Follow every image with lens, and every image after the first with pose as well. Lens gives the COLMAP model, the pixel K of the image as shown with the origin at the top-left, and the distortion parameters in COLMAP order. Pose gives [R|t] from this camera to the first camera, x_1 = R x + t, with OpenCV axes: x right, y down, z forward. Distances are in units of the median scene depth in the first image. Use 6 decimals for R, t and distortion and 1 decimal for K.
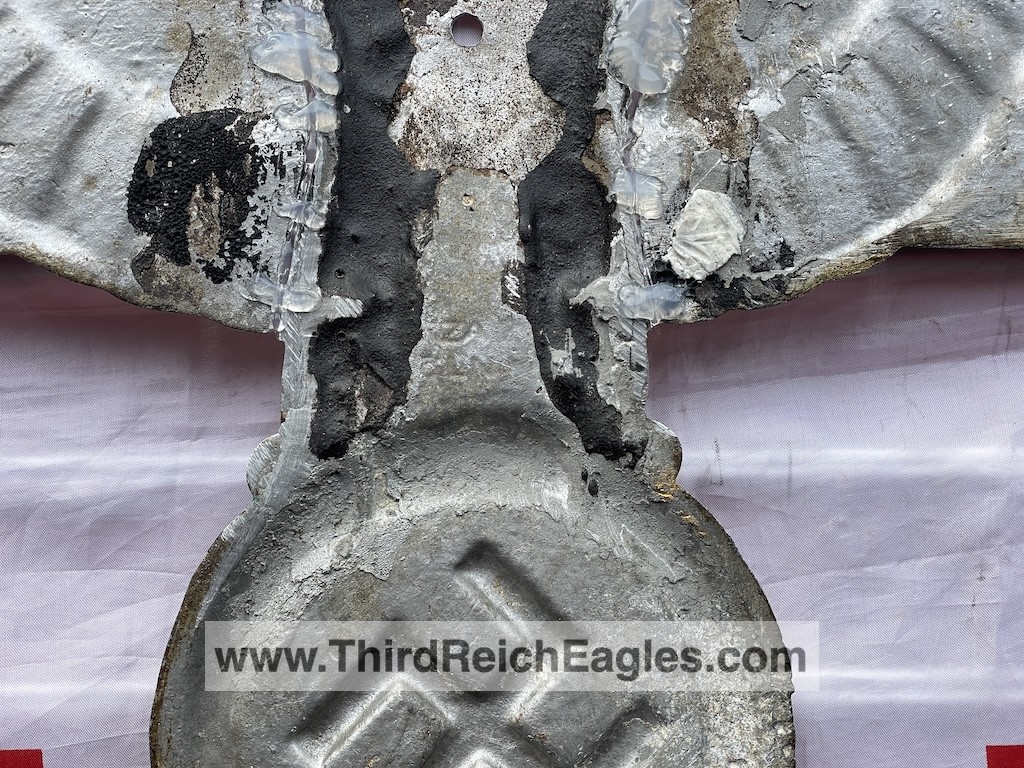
lens RADIAL K [[1545.6, 0, 504.6], [0, 1545.6, 390.4], [0, 0, 1]] dist [0.052470, 0.000000]
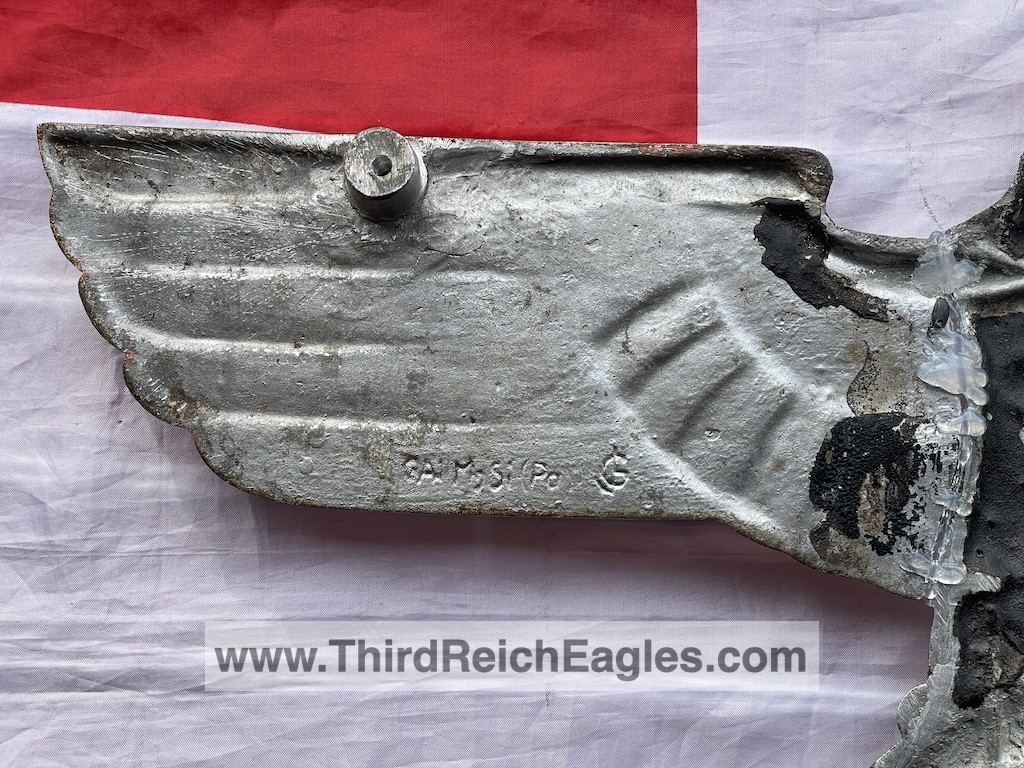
lens RADIAL K [[1545.6, 0, 512.1], [0, 1545.6, 385.9], [0, 0, 1]] dist [0.052470, 0.000000]
pose [[0.995549, 0.063993, -0.069189, -0.393735], [-0.067737, 0.996285, -0.053182, -0.116126], [0.065528, 0.057632, 0.996185, -0.241132]]
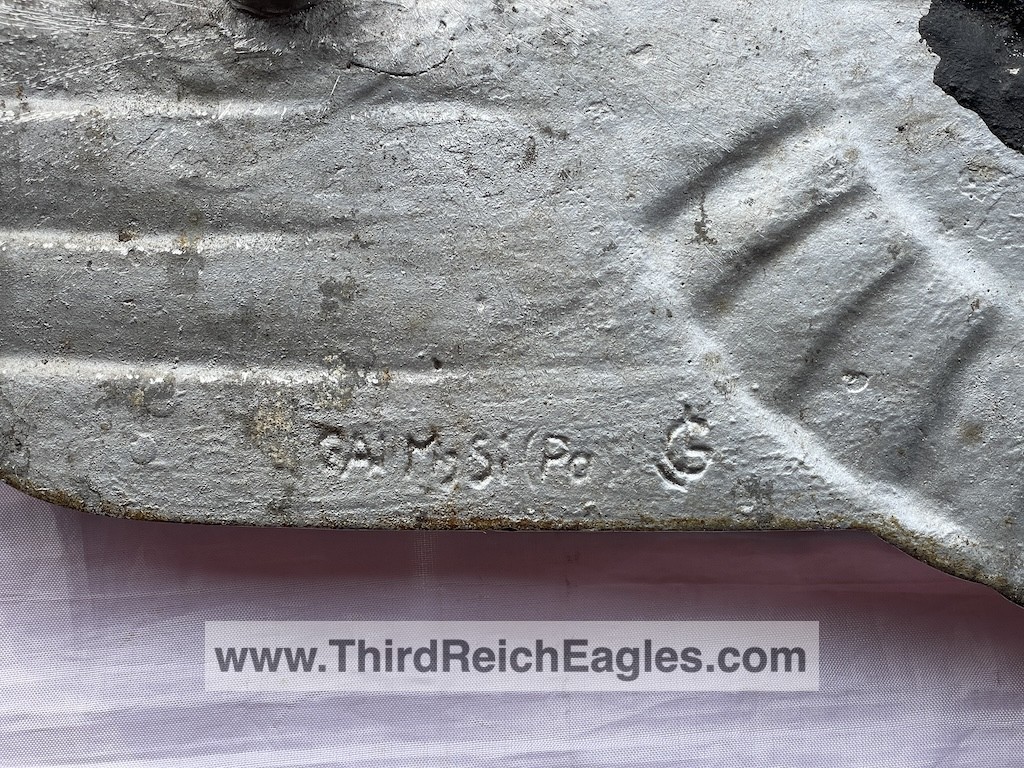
lens RADIAL K [[1545.6, 0, 513.7], [0, 1545.6, 376.2], [0, 0, 1]] dist [0.052470, 0.000000]
pose [[0.998460, 0.048725, -0.026542, -0.454685], [-0.049606, 0.998203, -0.033630, -0.124560], [0.024856, 0.034895, 0.999082, 0.283774]]
